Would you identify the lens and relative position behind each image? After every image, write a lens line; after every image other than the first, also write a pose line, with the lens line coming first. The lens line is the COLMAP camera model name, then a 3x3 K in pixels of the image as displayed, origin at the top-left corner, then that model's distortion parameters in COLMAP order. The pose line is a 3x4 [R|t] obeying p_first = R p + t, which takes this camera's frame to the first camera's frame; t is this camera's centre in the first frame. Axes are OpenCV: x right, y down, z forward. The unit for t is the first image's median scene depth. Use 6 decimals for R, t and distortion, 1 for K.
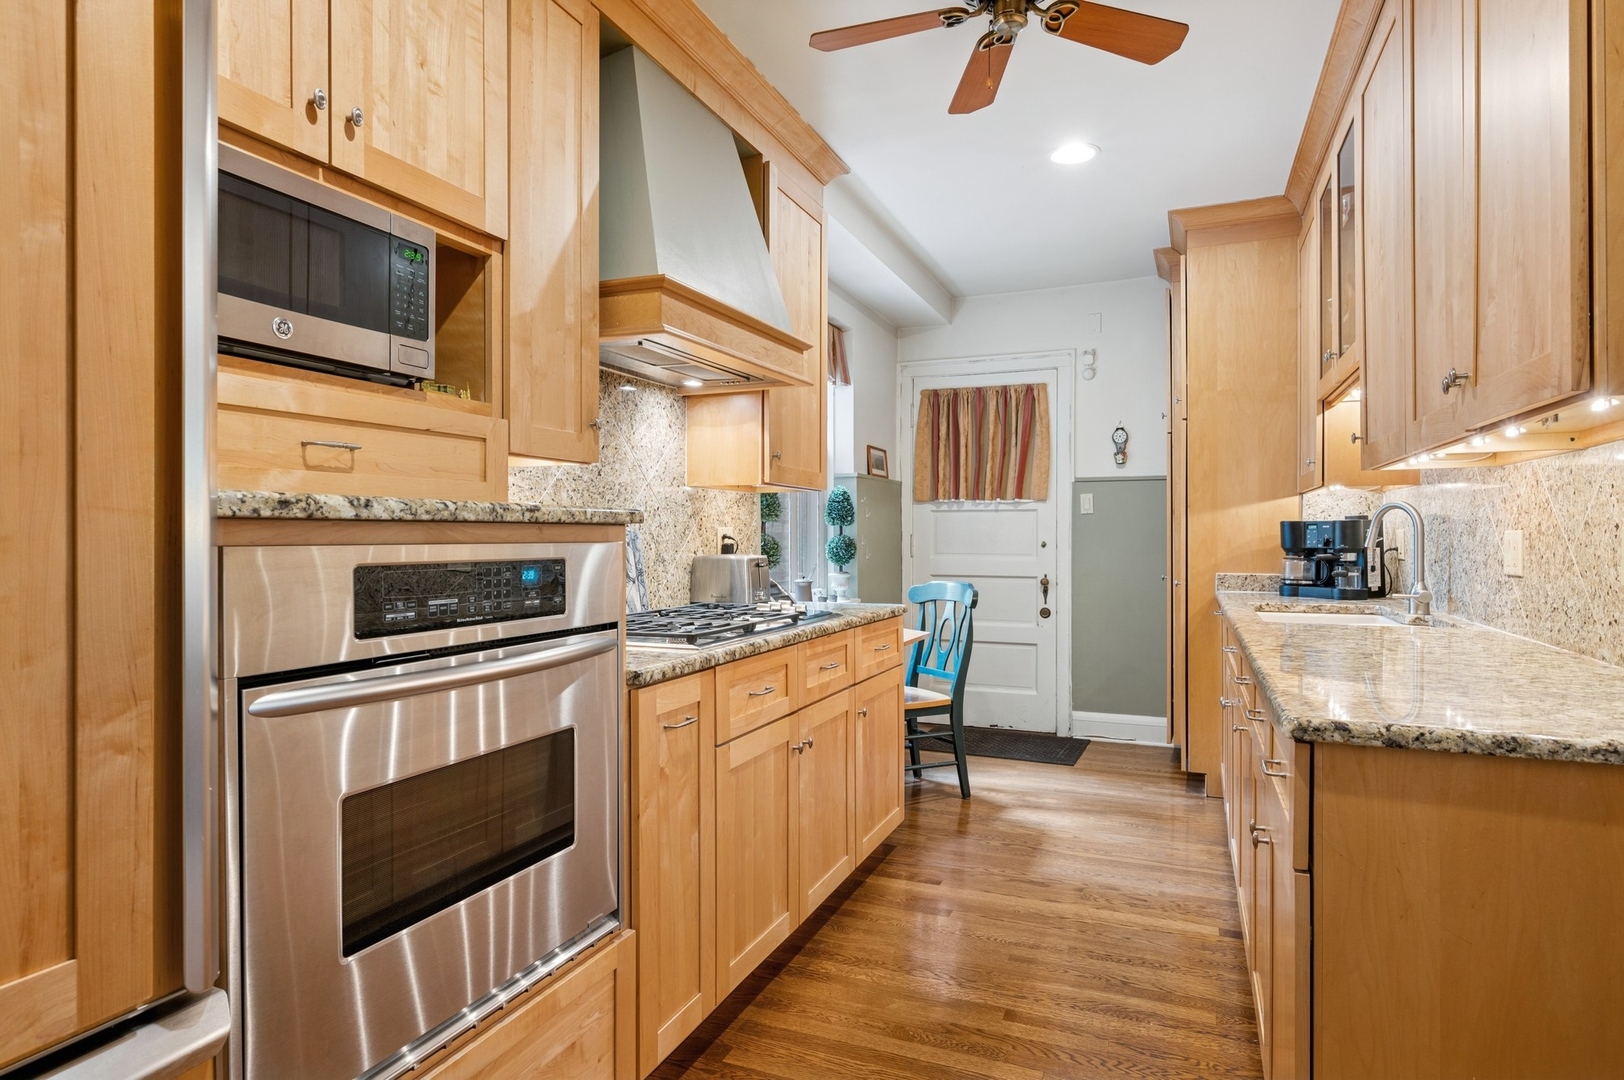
lens RADIAL K [[886.9, 0, 813.6], [0, 886.9, 538.8], [0, 0, 1]] dist [0.000445, -0.000101]
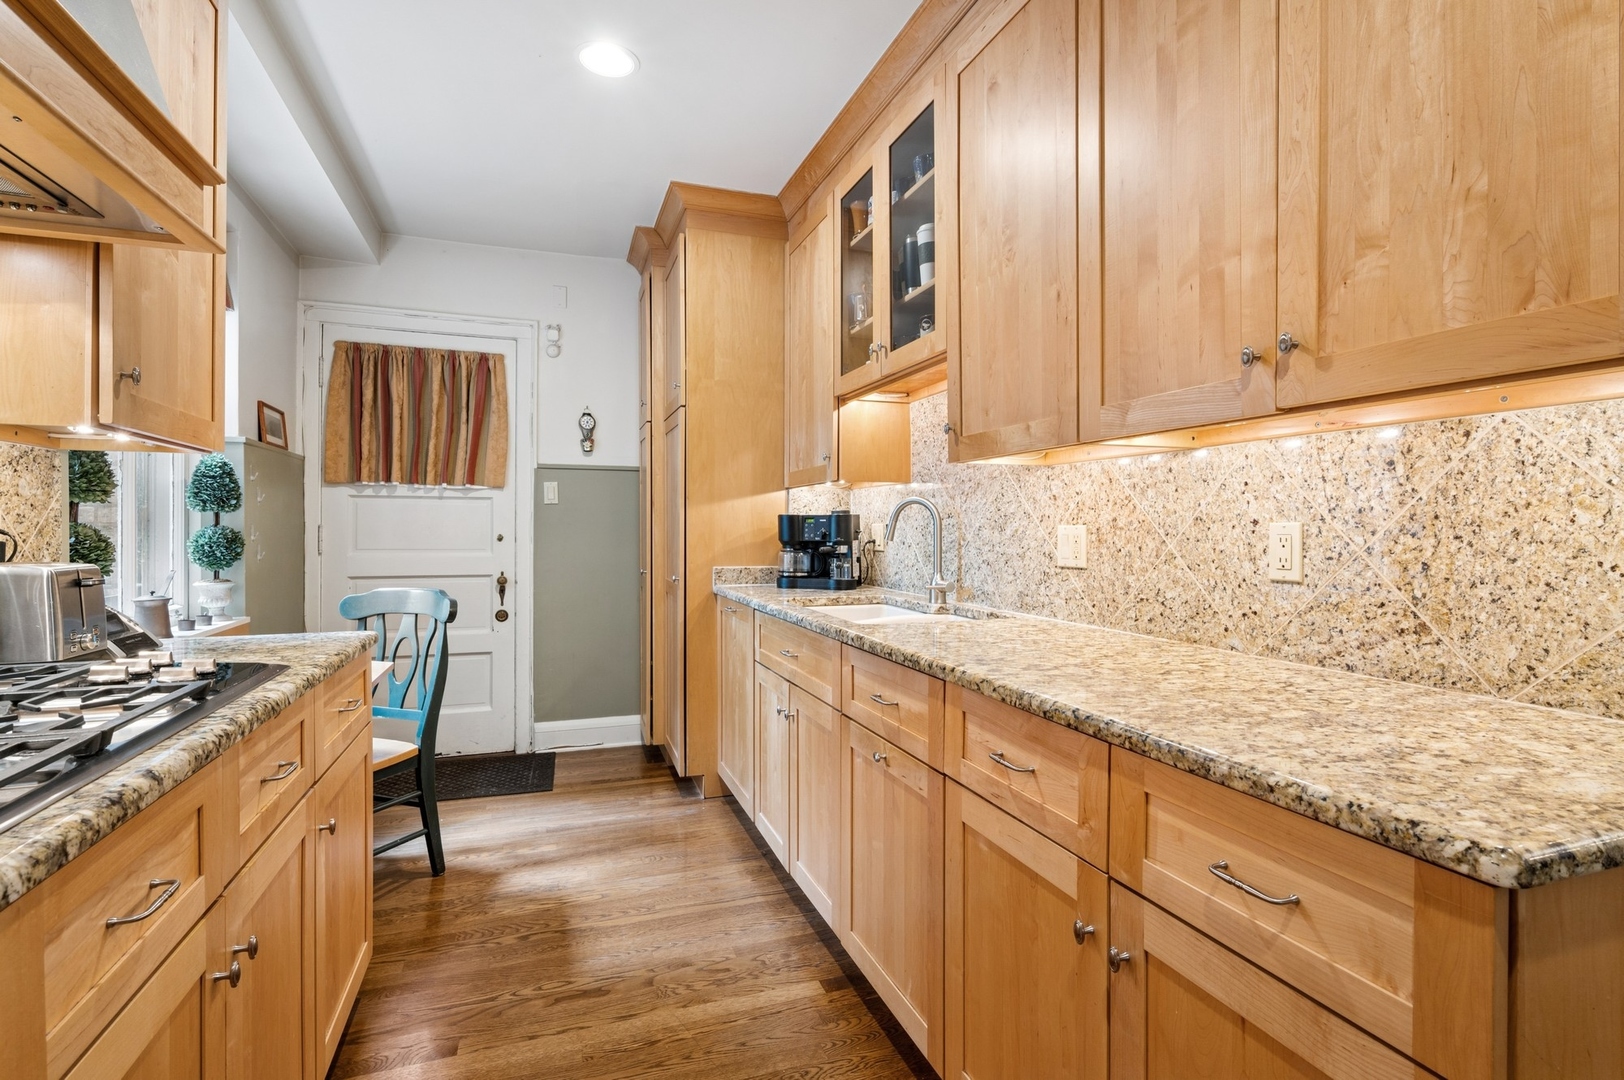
lens RADIAL K [[777.3, 0, 816.2], [0, 777.3, 528.3], [0, 0, 1]] dist [-0.001250, -0.000521]
pose [[0.735840, 0.003351, 0.677148, -0.041332], [-0.001669, 0.999994, -0.003135, -0.001350], [-0.677154, 0.001176, 0.735841, 0.295537]]
